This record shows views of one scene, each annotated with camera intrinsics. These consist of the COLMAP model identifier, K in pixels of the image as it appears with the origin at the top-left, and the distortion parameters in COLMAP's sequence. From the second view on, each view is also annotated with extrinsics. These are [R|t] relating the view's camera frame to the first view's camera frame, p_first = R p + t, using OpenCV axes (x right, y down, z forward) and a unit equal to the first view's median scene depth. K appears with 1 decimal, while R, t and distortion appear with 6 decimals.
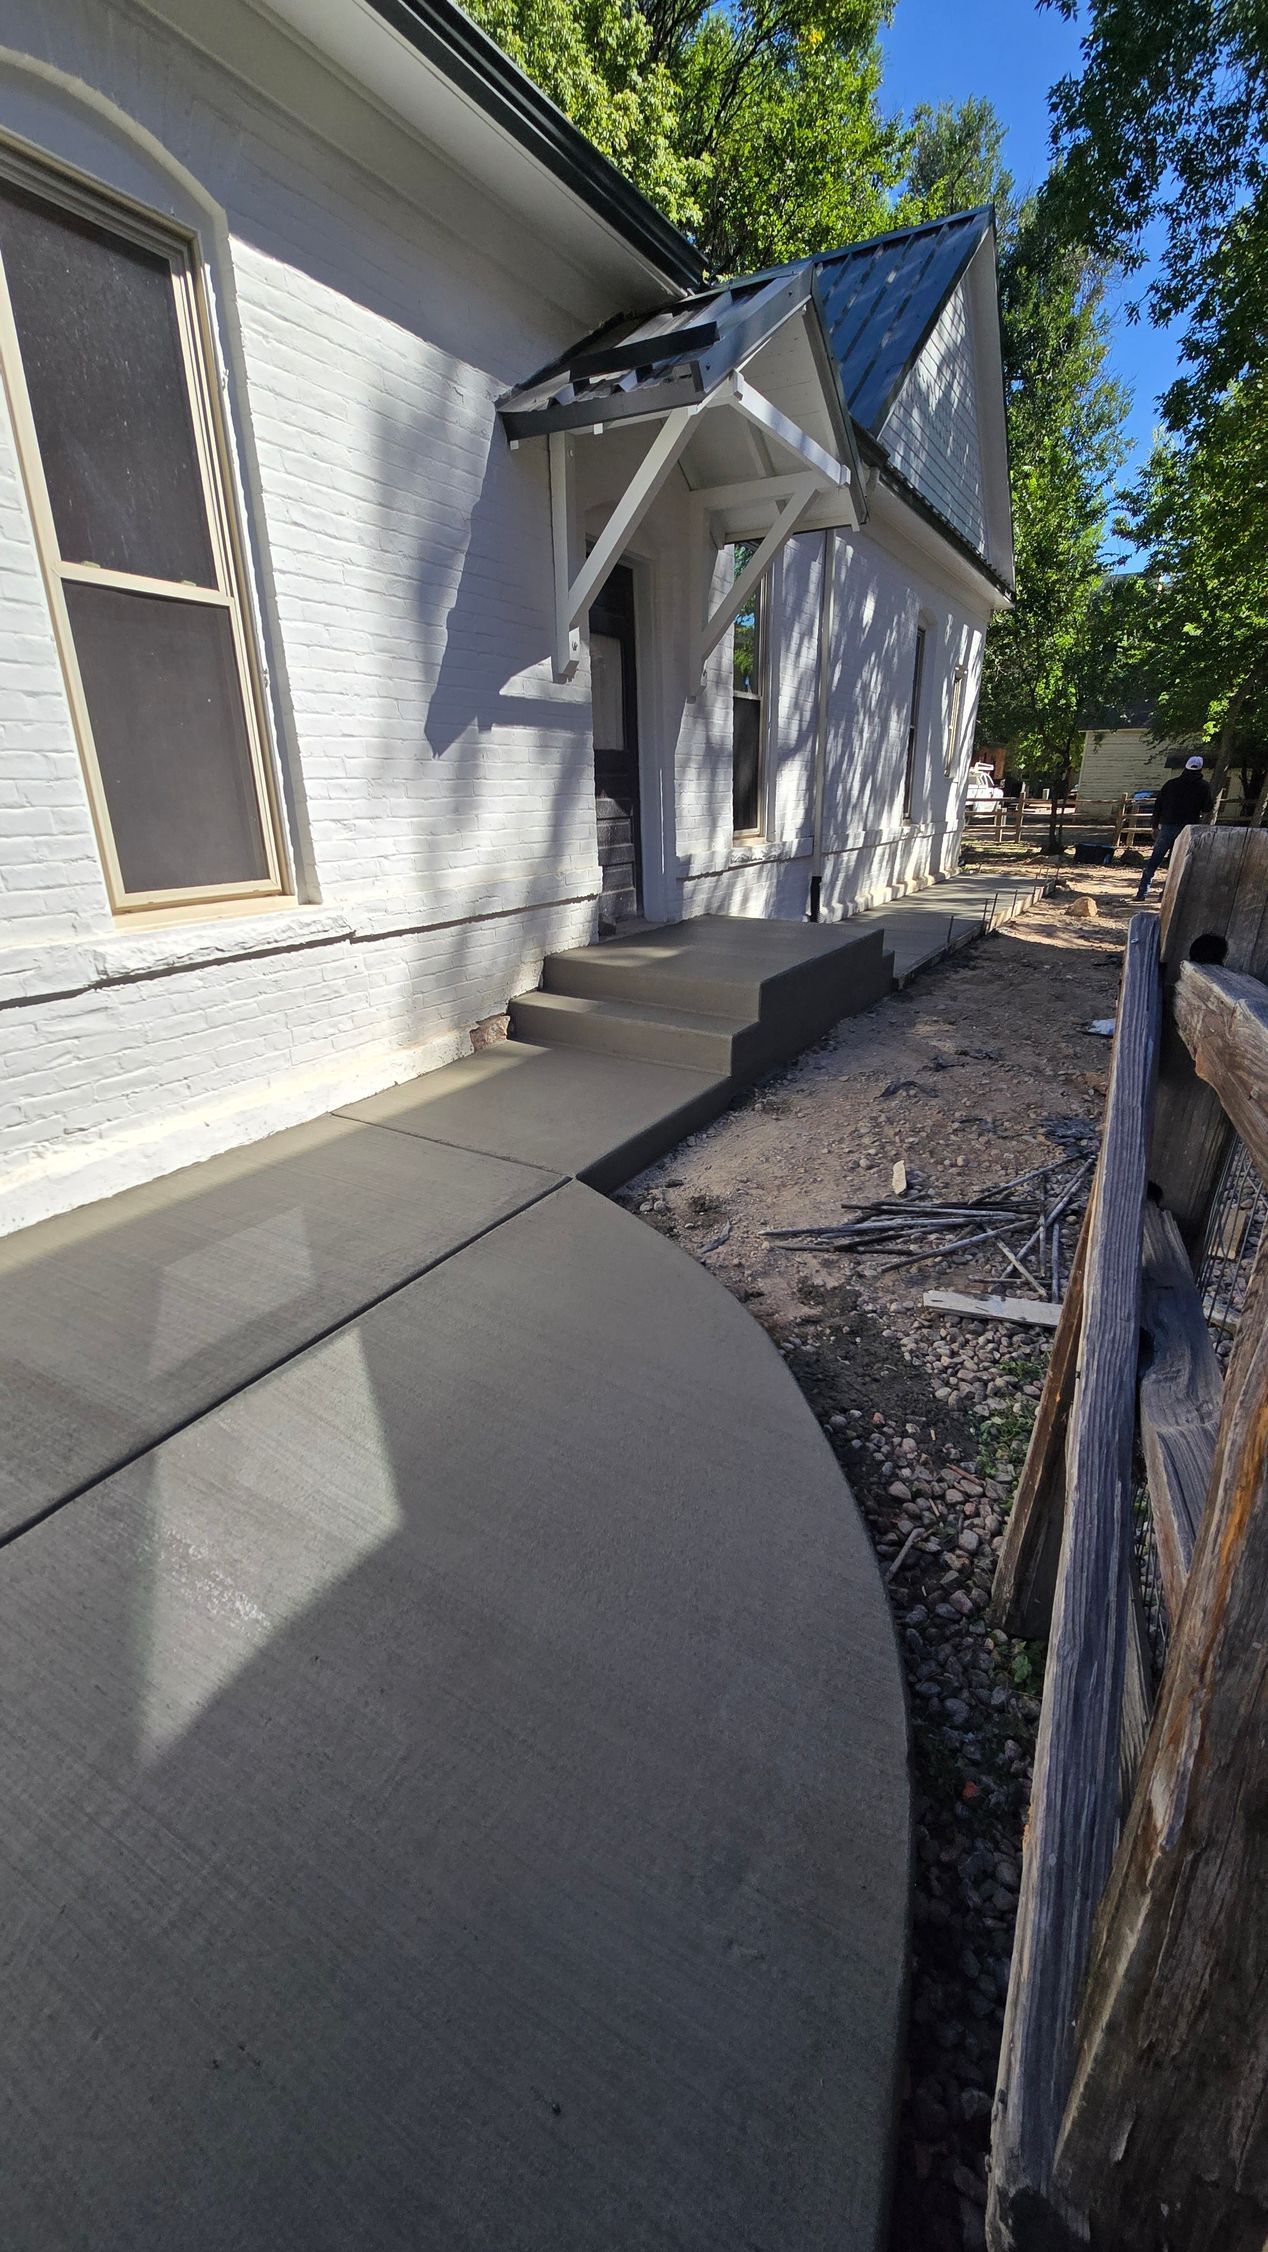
lens RADIAL K [[916.3, 0, 631.6], [0, 916.3, 1123.4], [0, 0, 1]] dist [-0.000383, -0.000765]
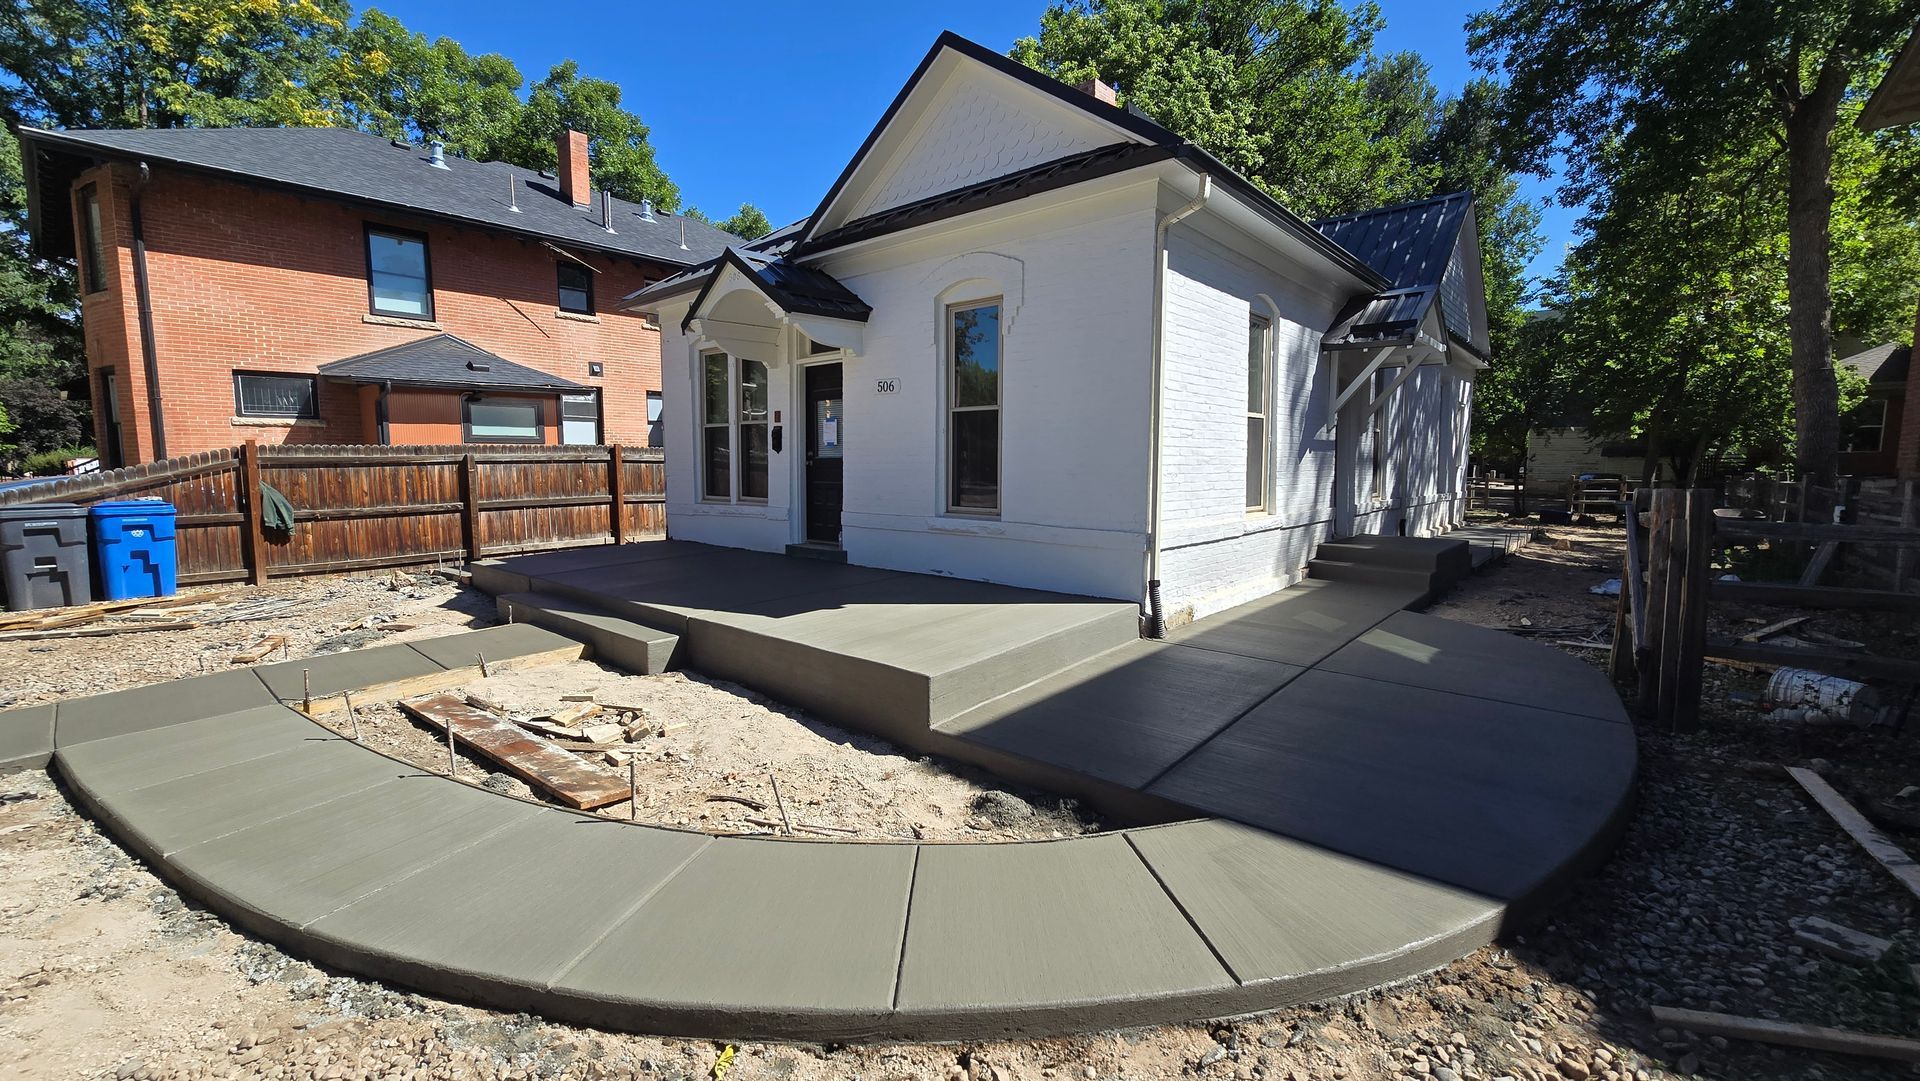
lens RADIAL K [[781.2, 0, 961.9], [0, 781.2, 535.0], [0, 0, 1]] dist [-0.000383, -0.000765]
pose [[0.983483, 0.025163, -0.179241, -0.226632], [-0.070426, 0.965450, -0.250890, 0.125429], [0.166735, 0.259370, 0.951276, -0.363381]]
